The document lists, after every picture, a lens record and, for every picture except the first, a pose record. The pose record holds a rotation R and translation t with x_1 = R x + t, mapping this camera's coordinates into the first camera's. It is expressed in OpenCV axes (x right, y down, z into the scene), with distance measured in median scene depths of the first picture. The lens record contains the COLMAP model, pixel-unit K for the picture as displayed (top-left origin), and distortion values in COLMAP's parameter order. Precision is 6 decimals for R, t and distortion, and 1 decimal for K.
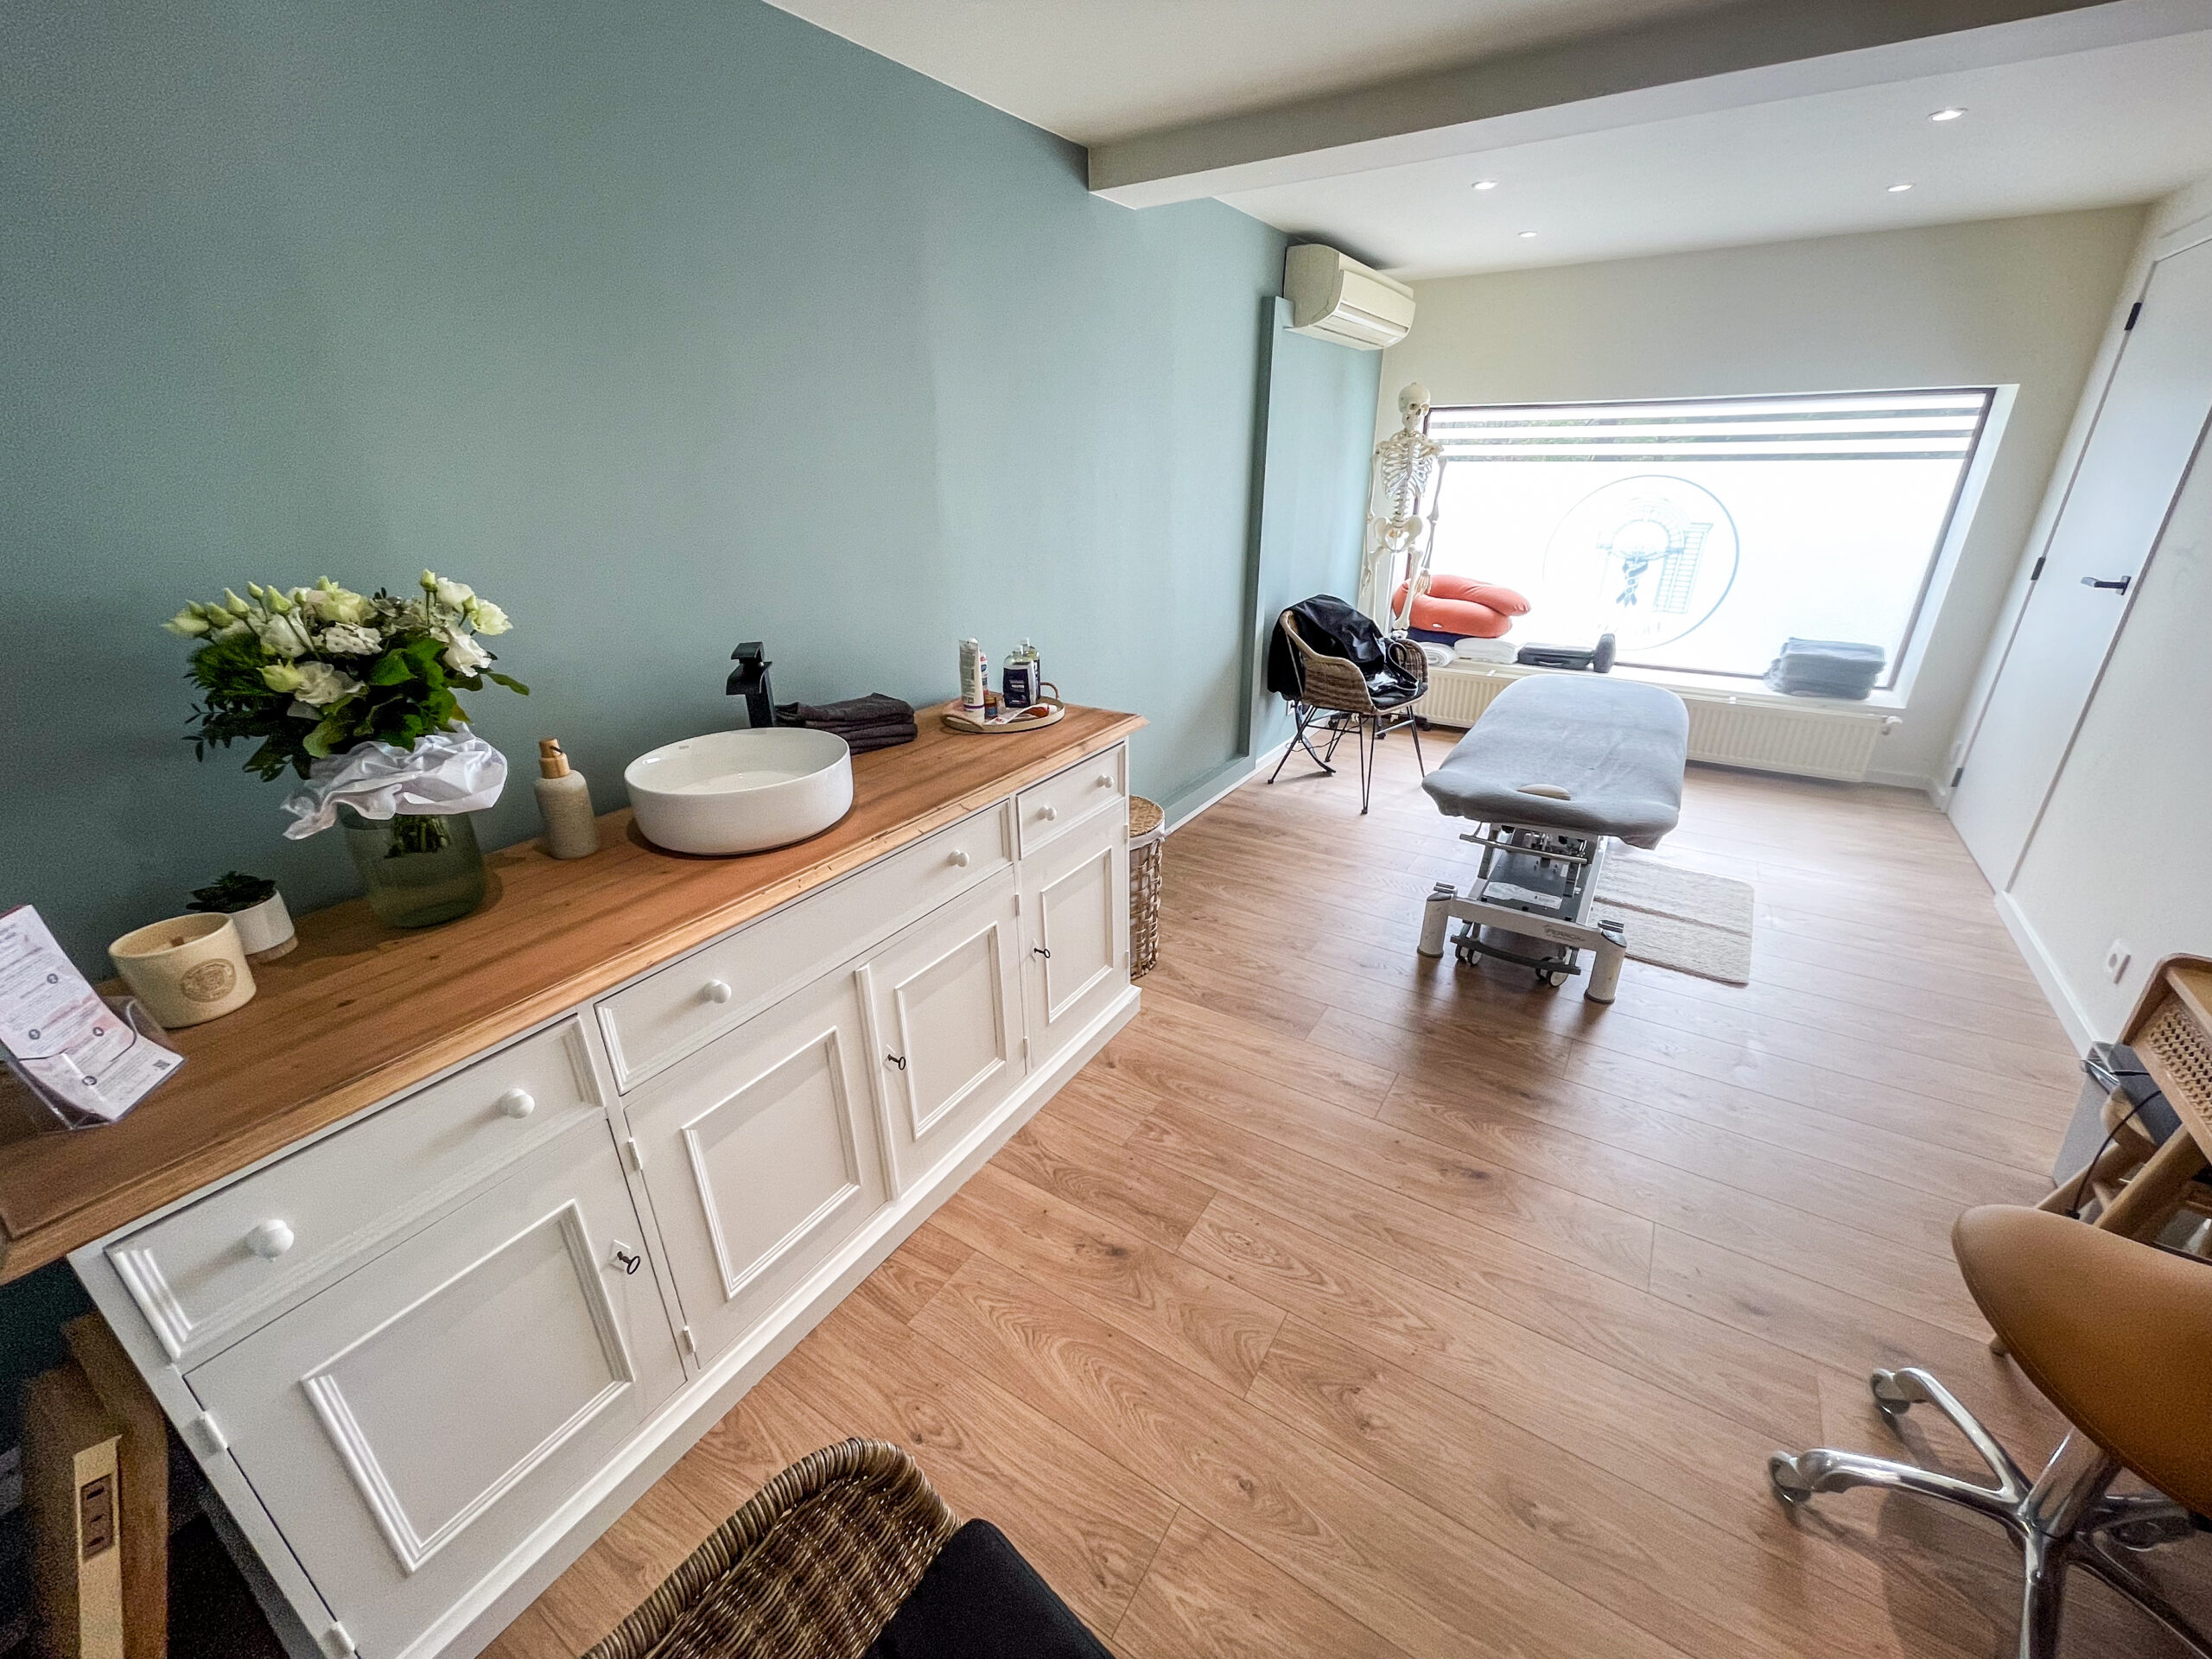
lens RADIAL K [[892.5, 0, 1115.5], [0, 892.5, 837.2], [0, 0, 1]] dist [-0.006749, 0.000313]
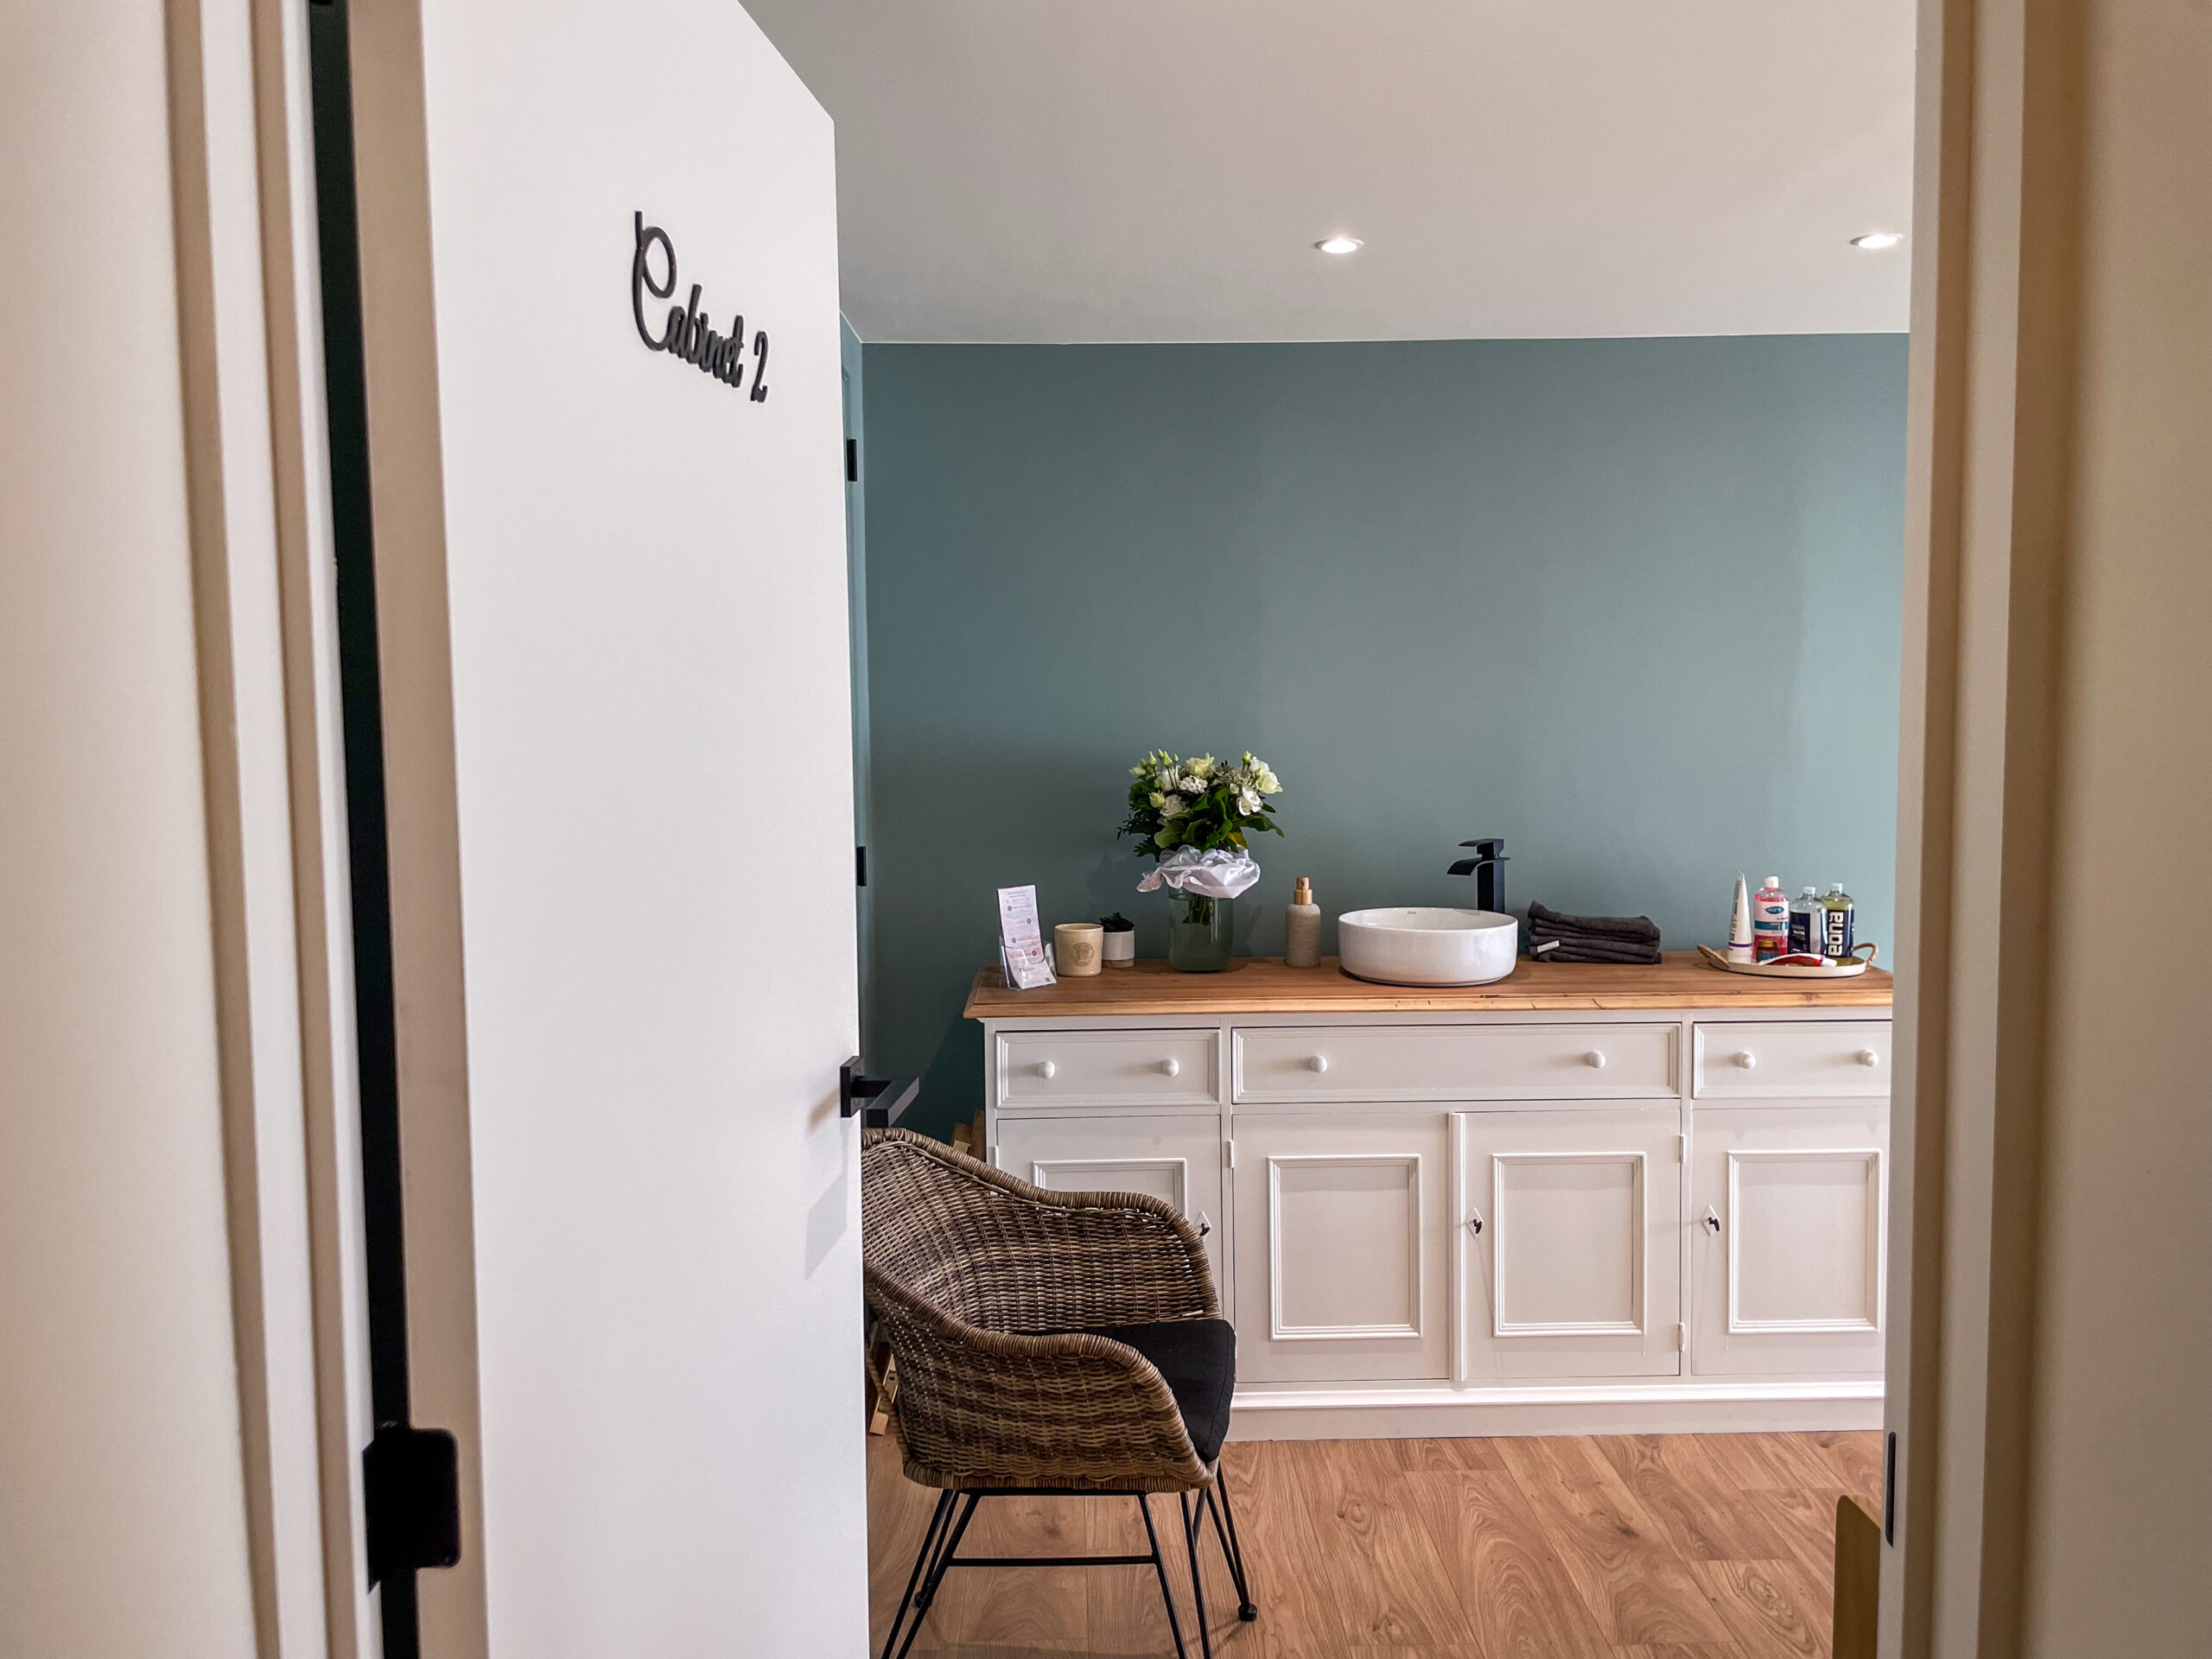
lens RADIAL K [[1685.2, 0, 1103.2], [0, 1685.2, 824.7], [0, 0, 1]] dist [-0.007605, -0.002719]
pose [[0.557963, 0.068490, -0.827034, 1.511327], [-0.322264, 0.936258, -0.139882, 0.314254], [0.764737, 0.344572, 0.544470, -0.769845]]
